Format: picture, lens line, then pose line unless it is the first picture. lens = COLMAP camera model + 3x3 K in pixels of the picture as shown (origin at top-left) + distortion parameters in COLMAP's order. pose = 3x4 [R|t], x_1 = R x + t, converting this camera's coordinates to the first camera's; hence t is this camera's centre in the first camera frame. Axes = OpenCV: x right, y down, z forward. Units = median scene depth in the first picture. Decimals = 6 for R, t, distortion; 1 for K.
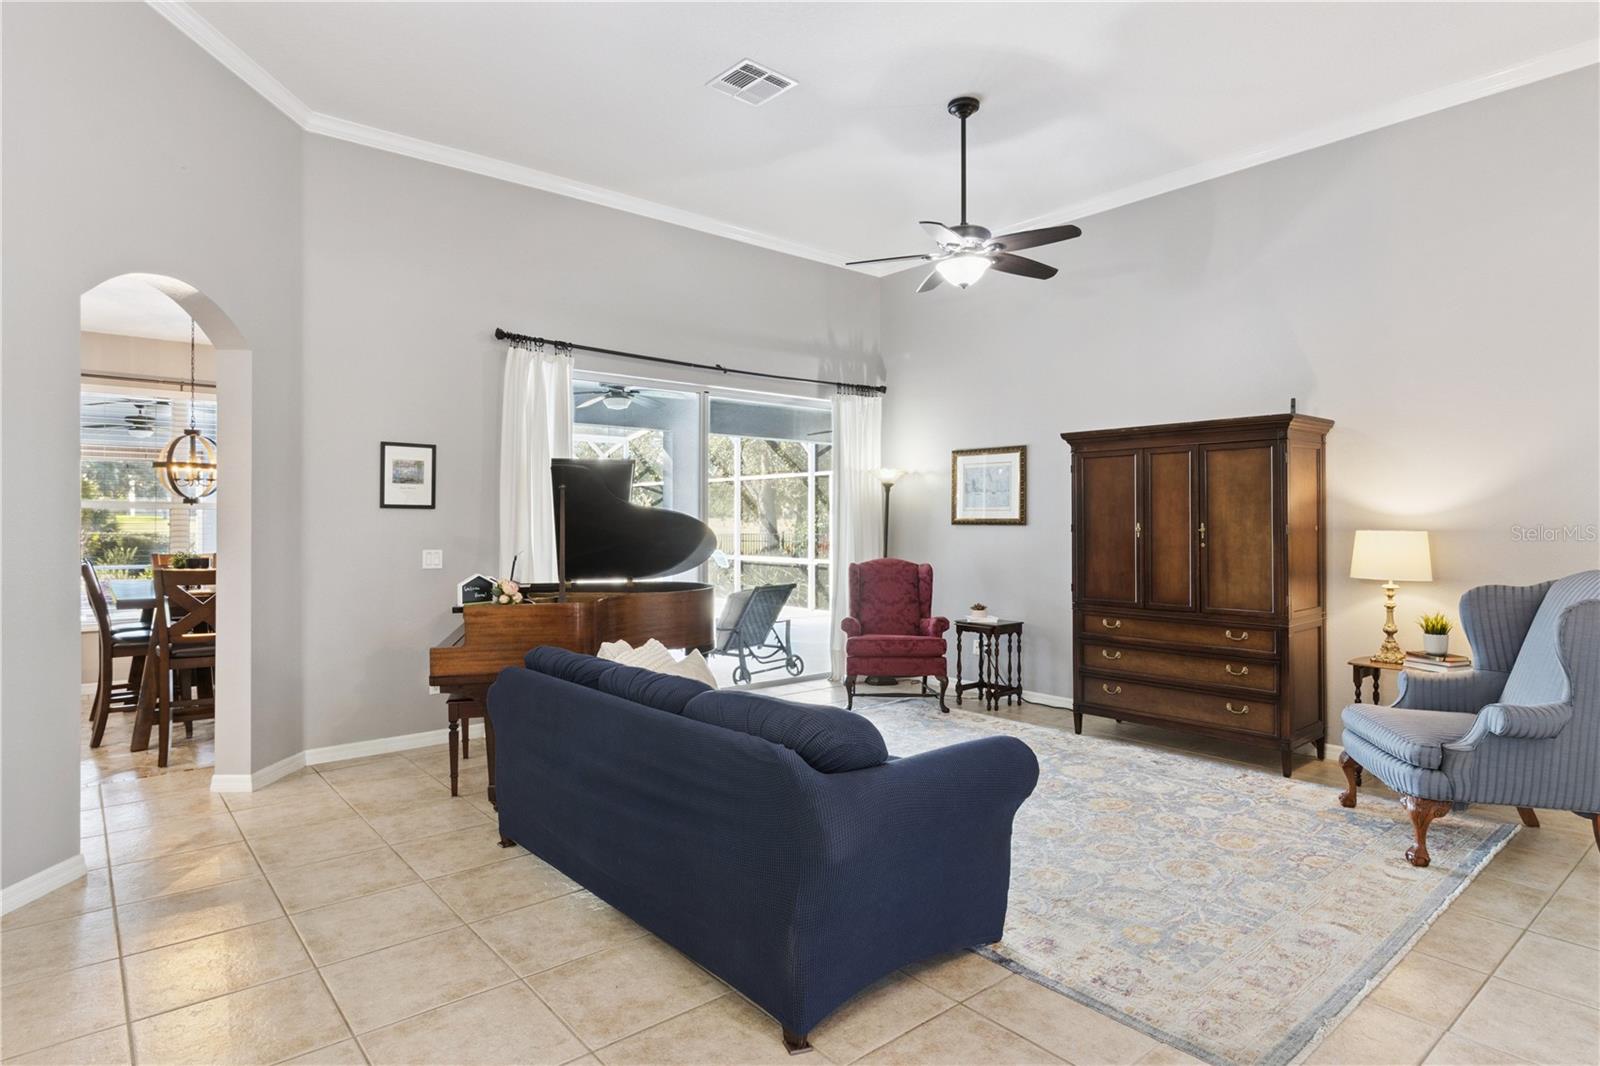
lens RADIAL K [[878.2, 0, 782.6], [0, 878.2, 513.9], [0, 0, 1]] dist [0.000410, -0.000095]
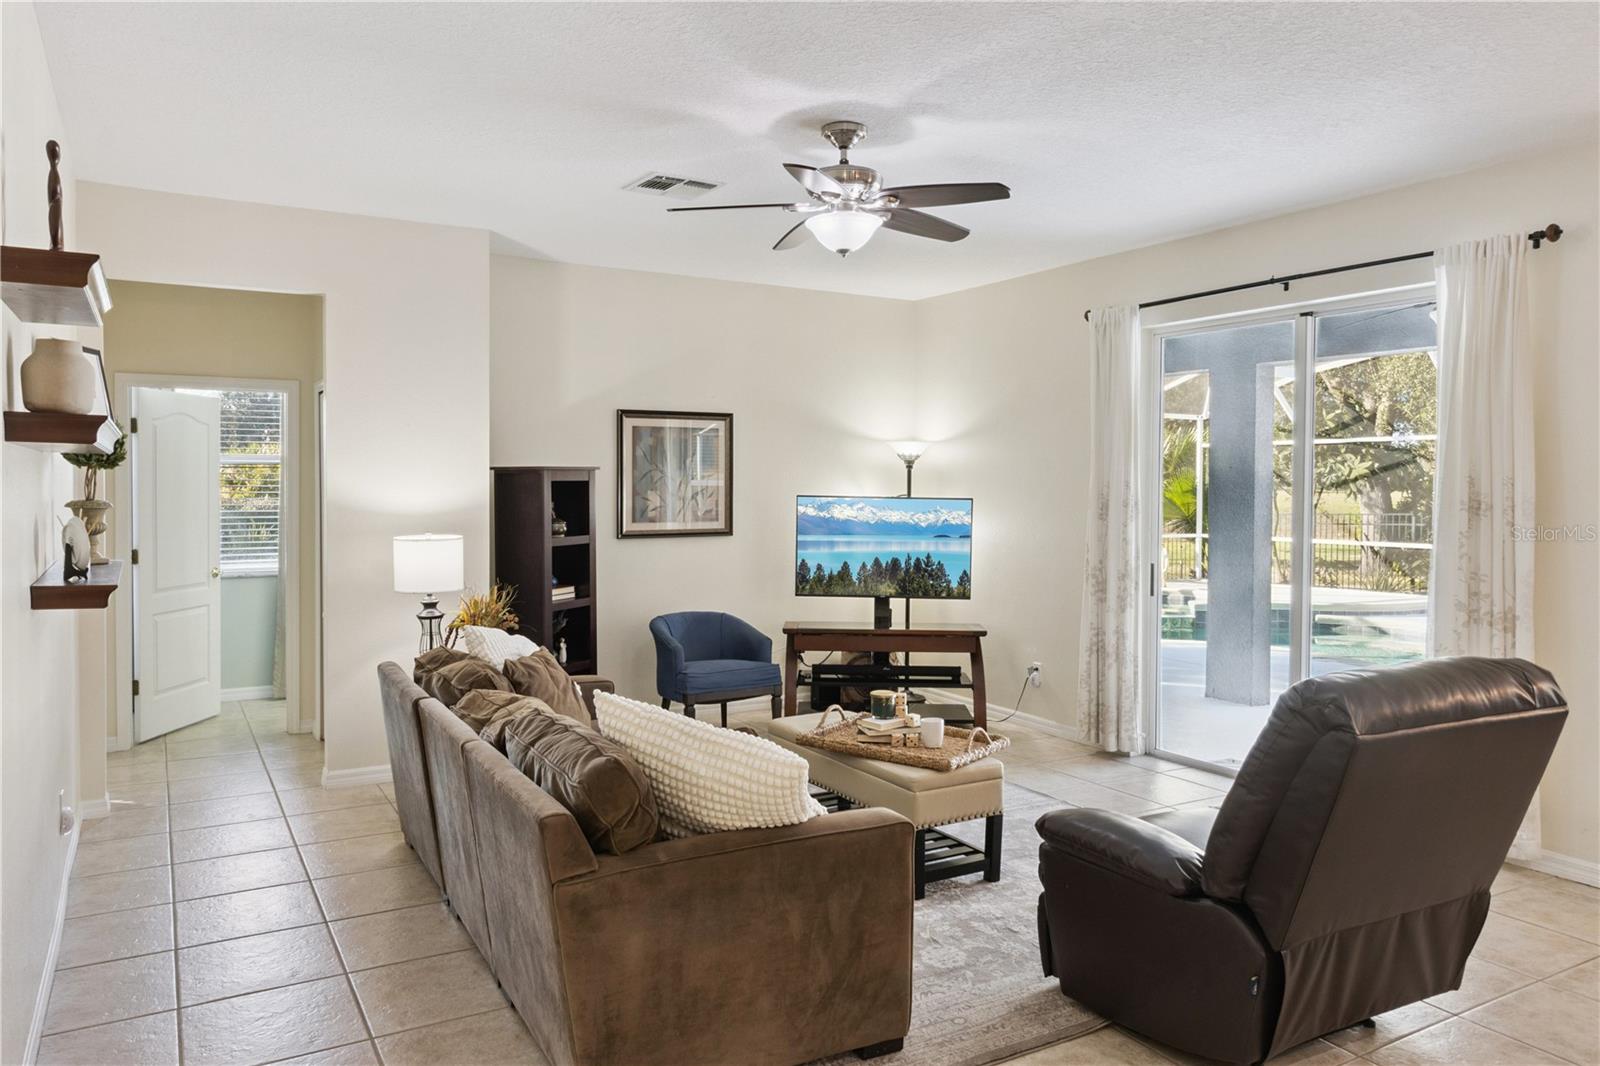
lens RADIAL K [[1097.7, 0, 772.9], [0, 1097.7, 504.5], [0, 0, 1]] dist [-0.002335, -0.002393]
pose [[0.984142, 0.003216, -0.177353, -0.547395], [0.001672, 0.999623, 0.027401, -0.011178], [0.177374, -0.027263, 0.983766, 0.141185]]
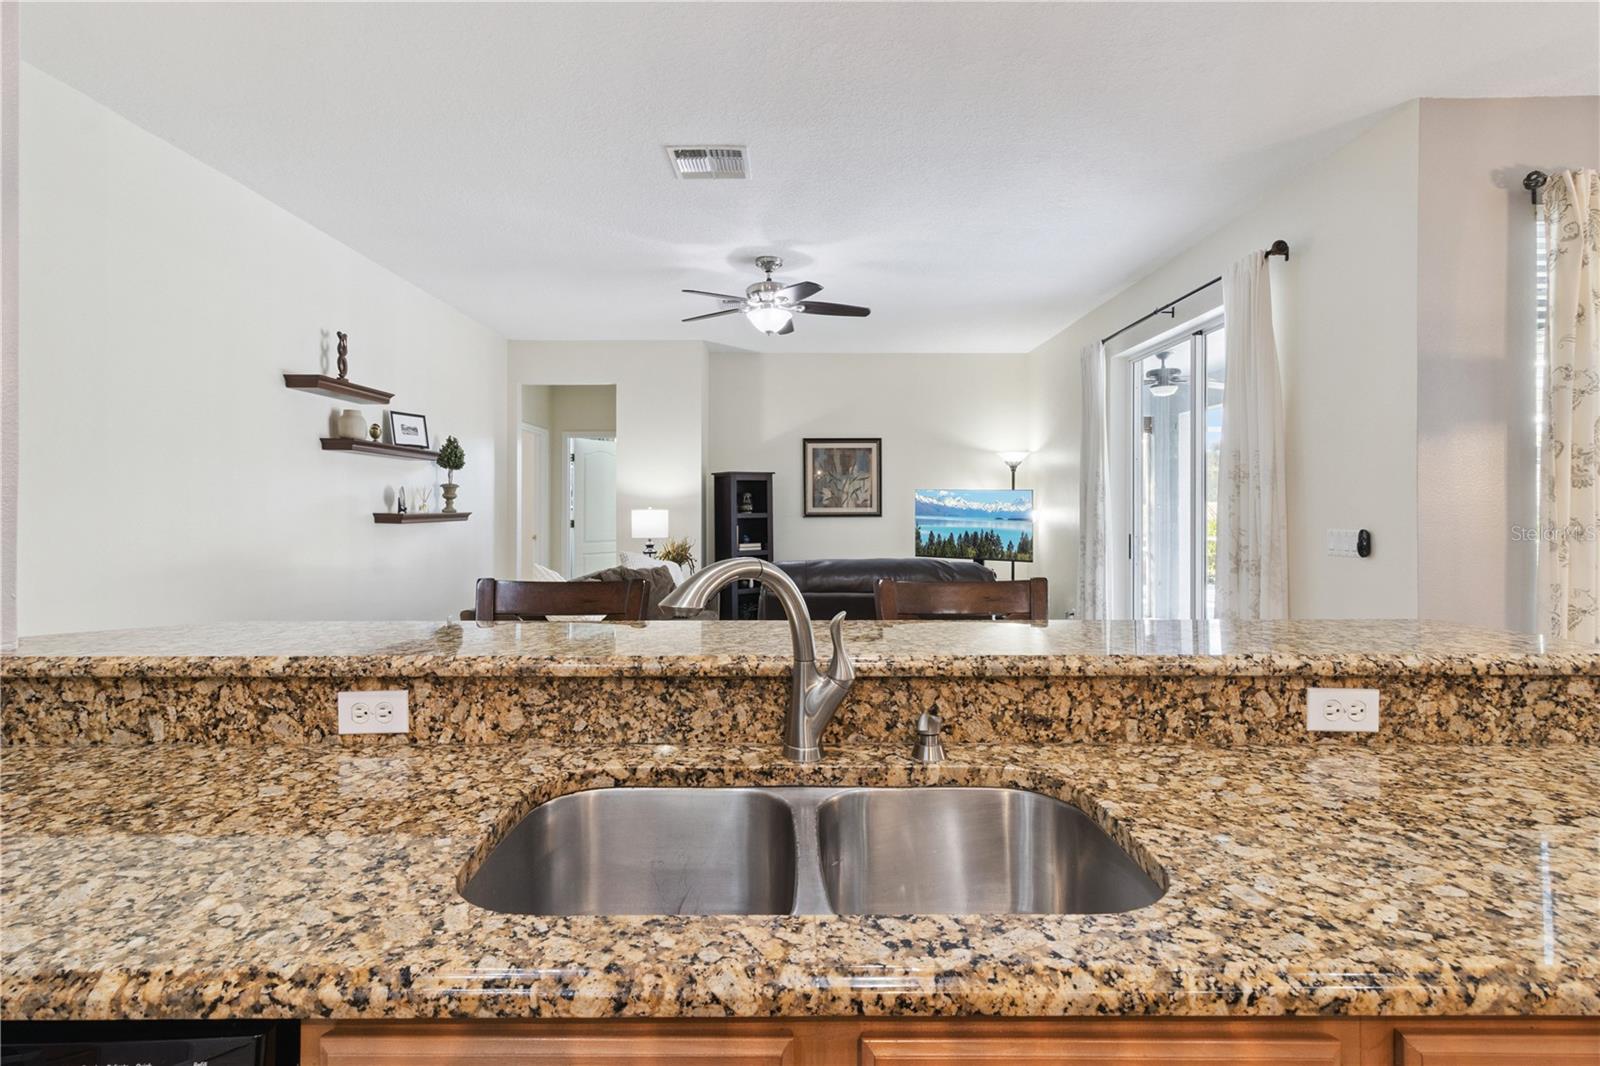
lens RADIAL K [[768.6, 0, 784.9], [0, 768.6, 501.8], [0, 0, 1]] dist [0.000961, 0.000435]
pose [[0.763236, -0.007892, -0.646072, -0.375114], [0.008981, 0.999958, -0.001604, 0.004612], [0.646058, -0.004578, 0.763275, 0.169062]]
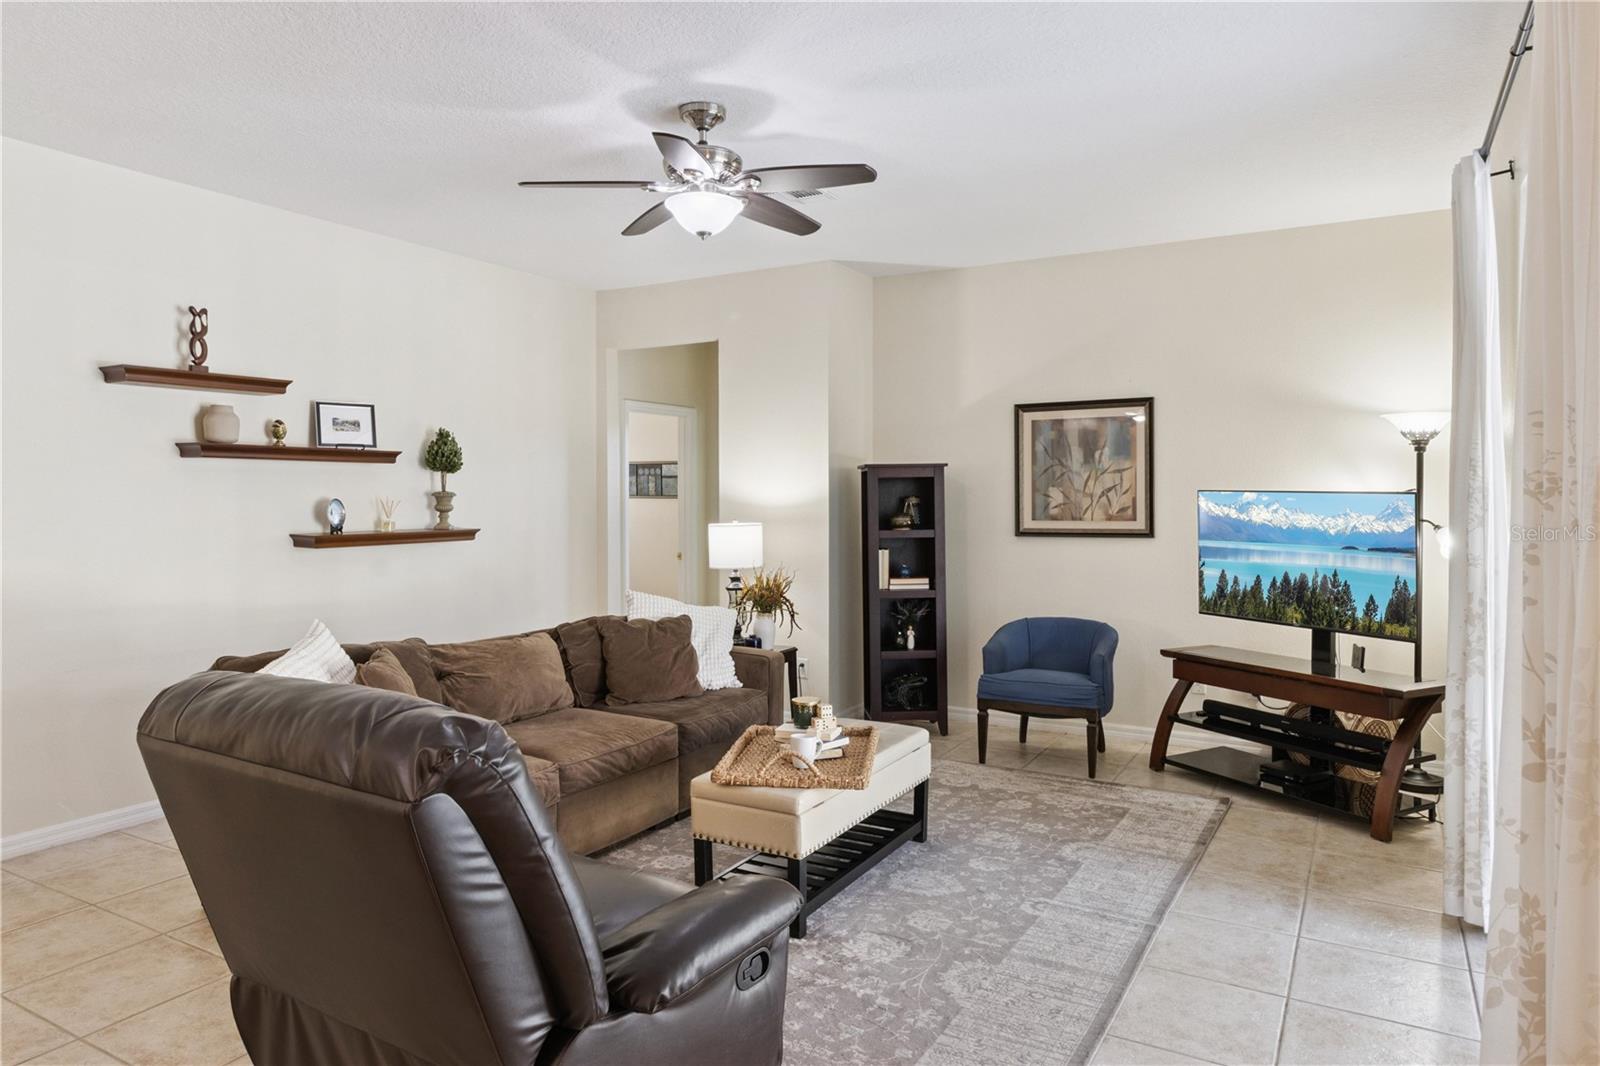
lens RADIAL K [[1004.2, 0, 787.8], [0, 1004.2, 511.6], [0, 0, 1]] dist [-0.005650, -0.001636]
pose [[0.343841, 0.012544, -0.938944, -0.352426], [0.012590, 0.999759, 0.017966, -0.003653], [0.938943, -0.017998, 0.343600, 0.336425]]
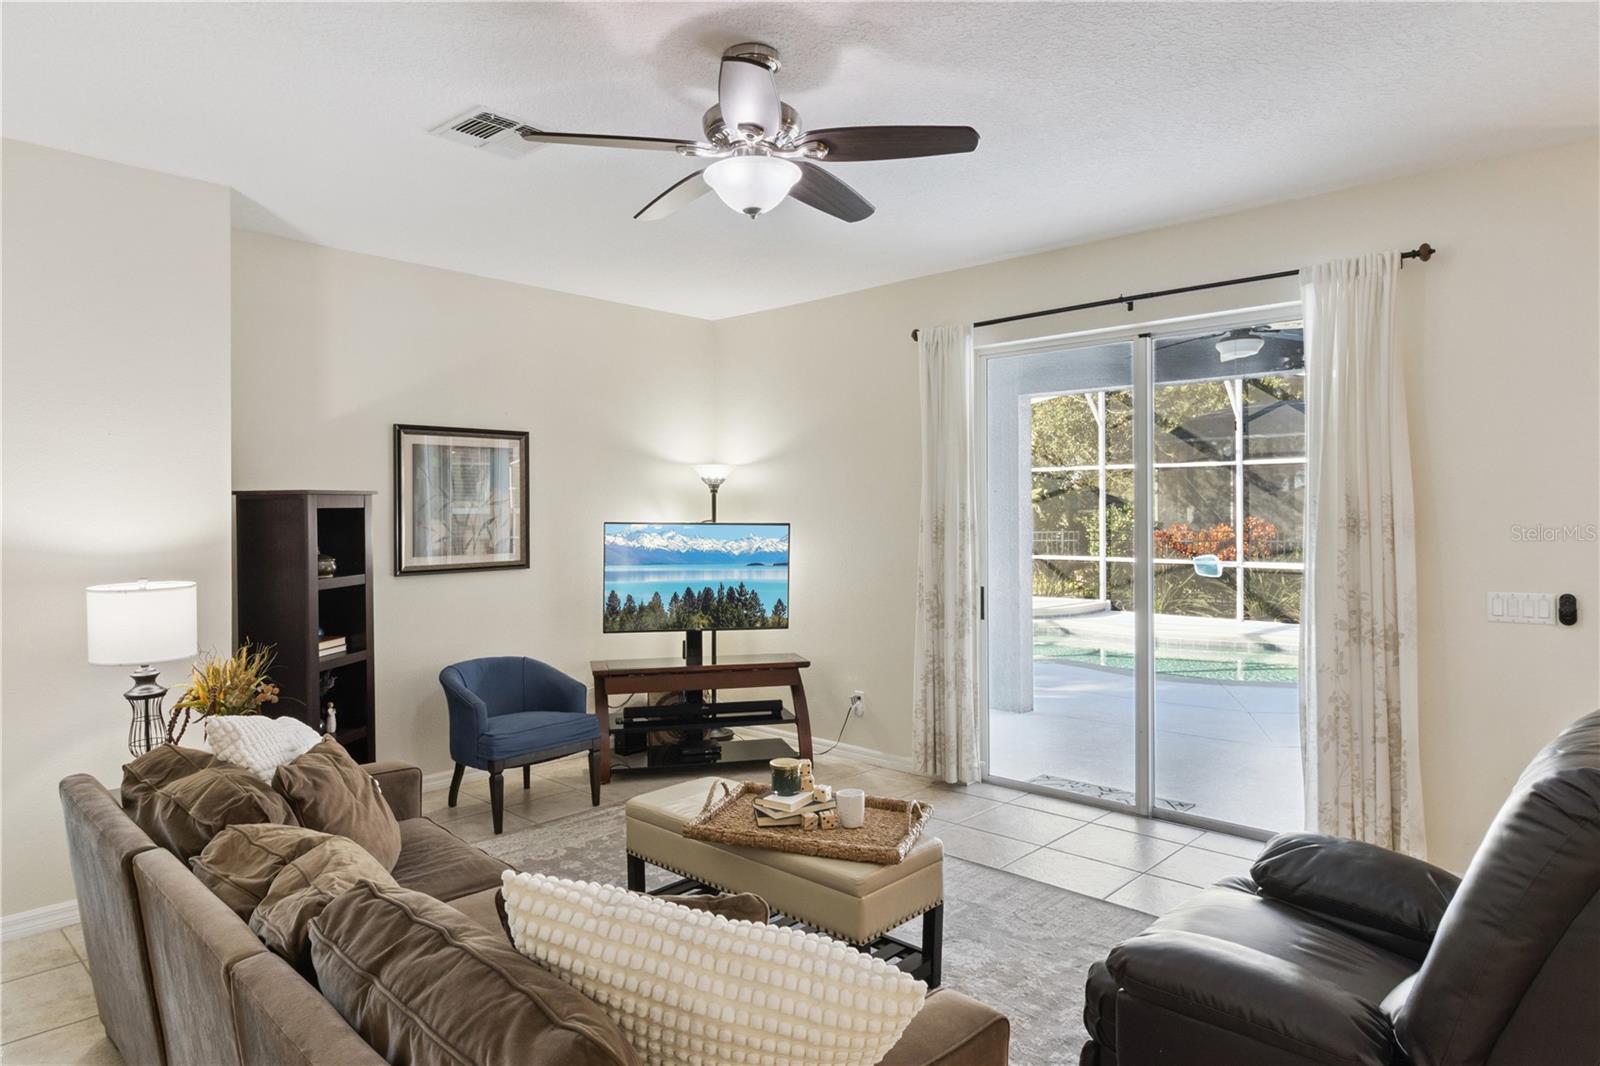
lens RADIAL K [[955.7, 0, 777.1], [0, 955.7, 507.7], [0, 0, 1]] dist [-0.001332, 0.001624]
pose [[0.993440, -0.009466, 0.113965, -0.593060], [0.008835, 0.999943, 0.006036, -0.009685], [-0.114016, -0.004989, 0.993466, 0.222749]]
